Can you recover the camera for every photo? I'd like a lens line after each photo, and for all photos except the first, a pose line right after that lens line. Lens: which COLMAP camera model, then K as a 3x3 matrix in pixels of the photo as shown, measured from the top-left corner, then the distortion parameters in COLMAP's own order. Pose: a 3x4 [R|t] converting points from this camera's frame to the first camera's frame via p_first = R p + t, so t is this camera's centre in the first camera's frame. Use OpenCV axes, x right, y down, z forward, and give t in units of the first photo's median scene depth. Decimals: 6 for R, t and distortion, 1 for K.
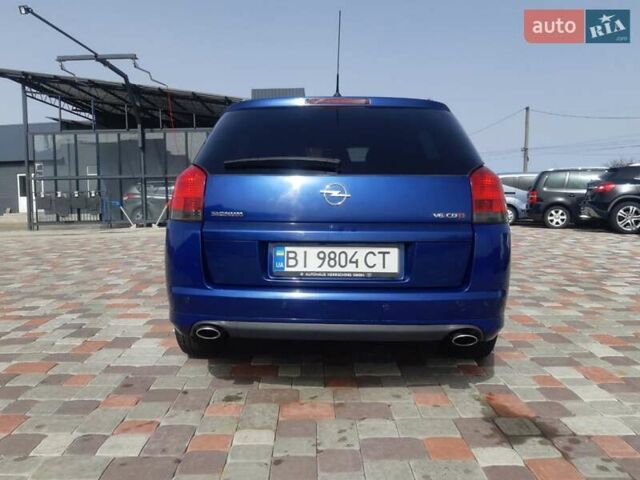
lens RADIAL K [[505.4, 0, 318.6], [0, 505.4, 235.6], [0, 0, 1]] dist [-0.004964, -0.011886]
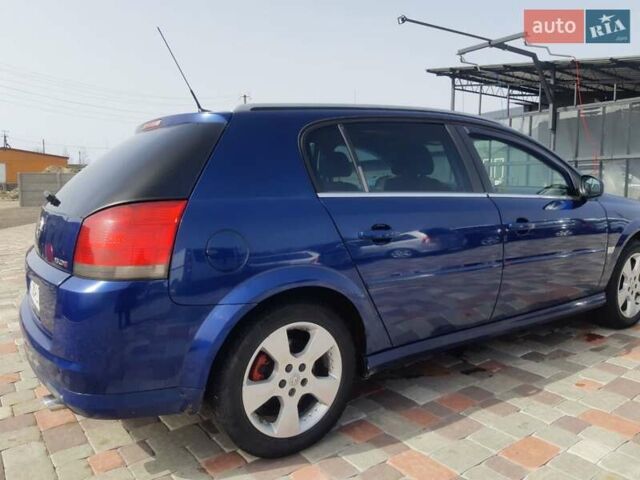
lens RADIAL K [[505.4, 0, 320.0], [0, 505.4, 246.8], [0, 0, 1]] dist [-0.004964, -0.011886]
pose [[0.575413, 0.109798, -0.810459, 0.187937], [-0.053171, 0.993873, 0.096896, -0.029292], [0.816133, -0.012663, 0.577725, 0.126710]]
